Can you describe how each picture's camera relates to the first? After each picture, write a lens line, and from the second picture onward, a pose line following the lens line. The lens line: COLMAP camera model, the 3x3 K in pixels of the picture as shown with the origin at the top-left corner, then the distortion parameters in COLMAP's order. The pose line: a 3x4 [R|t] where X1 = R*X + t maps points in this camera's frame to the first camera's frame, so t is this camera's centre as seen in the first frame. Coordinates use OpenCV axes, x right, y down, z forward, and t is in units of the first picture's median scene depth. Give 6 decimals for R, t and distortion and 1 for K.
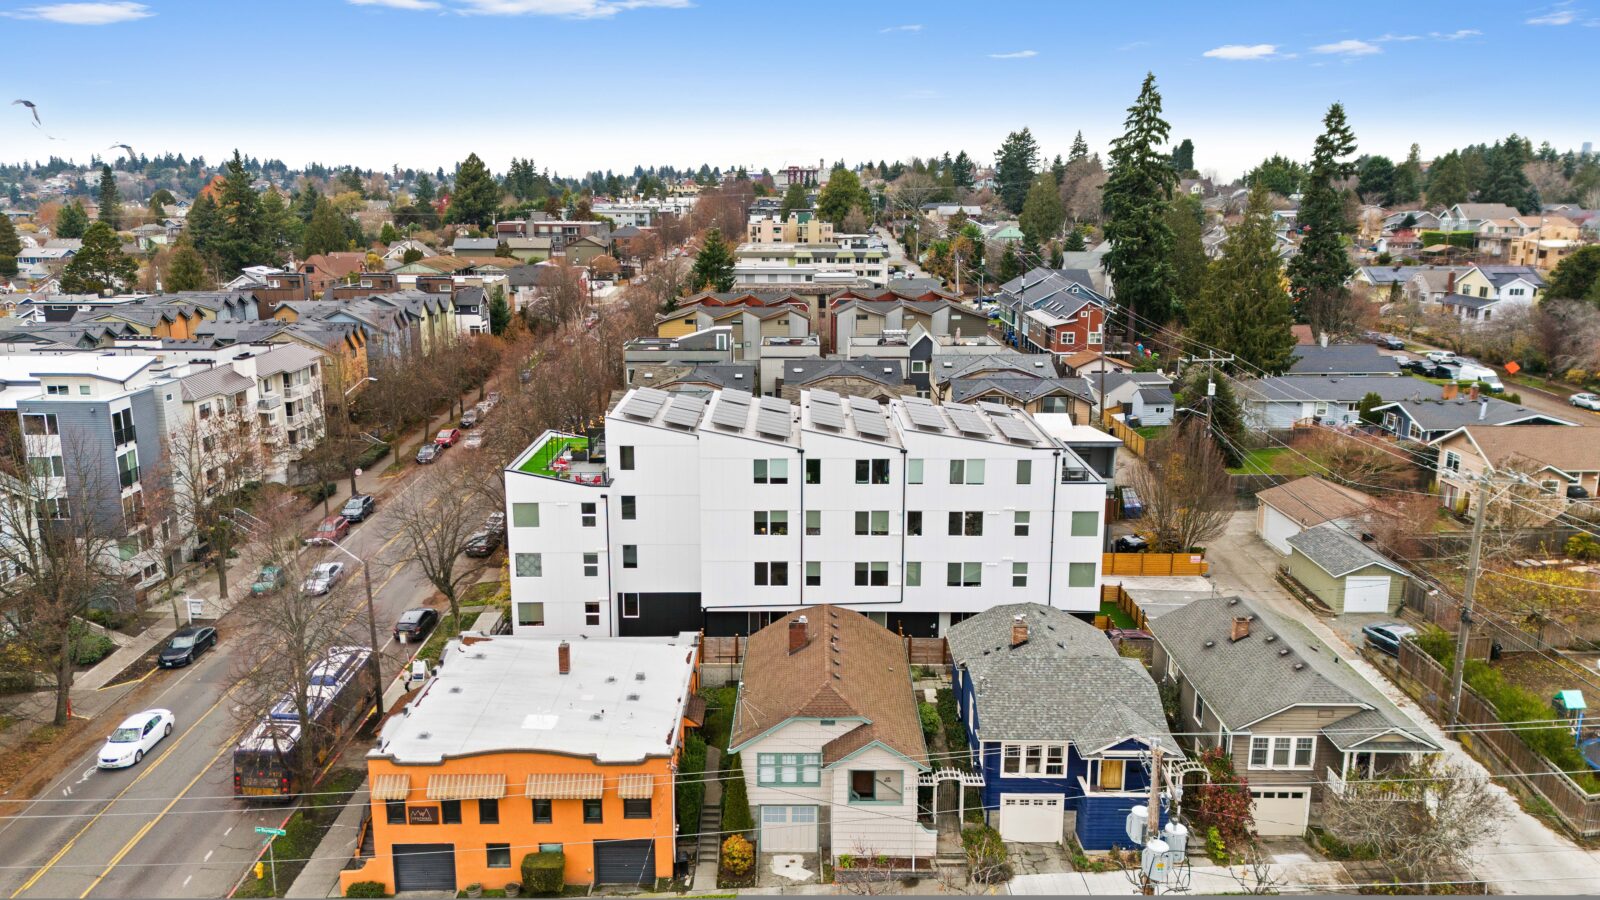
lens RADIAL K [[1179.9, 0, 801.0], [0, 1179.9, 449.5], [0, 0, 1]] dist [-0.016445, -0.012154]
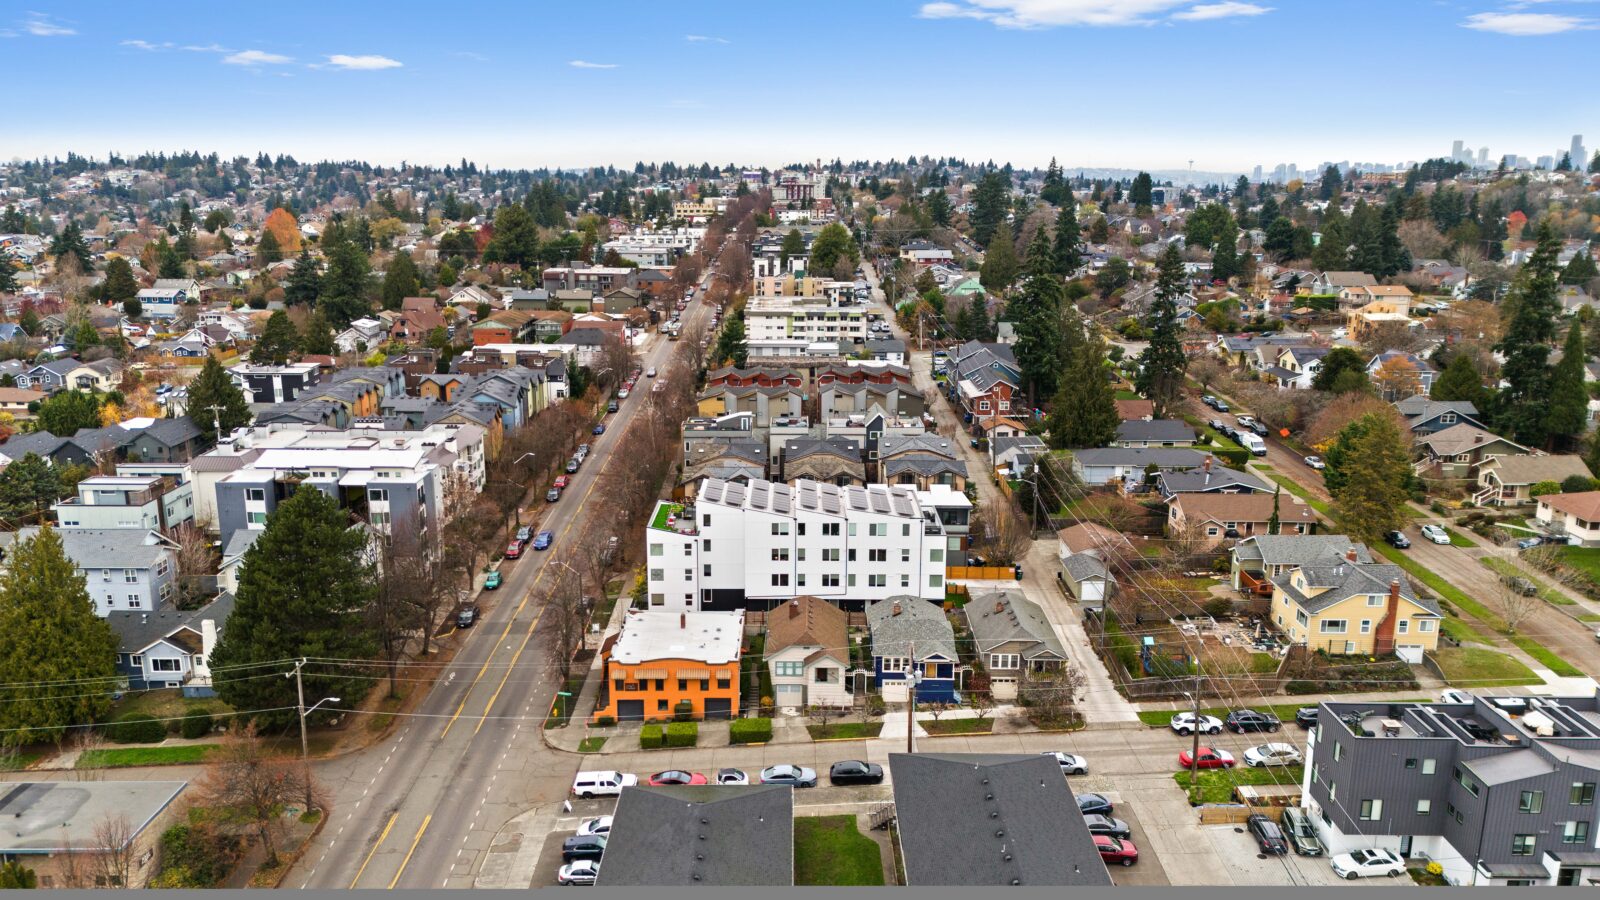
lens RADIAL K [[1179.9, 0, 801.7], [0, 1179.9, 448.3], [0, 0, 1]] dist [-0.016445, -0.012154]
pose [[0.999988, 0.003460, 0.003530, 0.002770], [-0.003501, 0.999924, 0.011827, -0.115952], [-0.003489, -0.011839, 0.999924, -0.815867]]
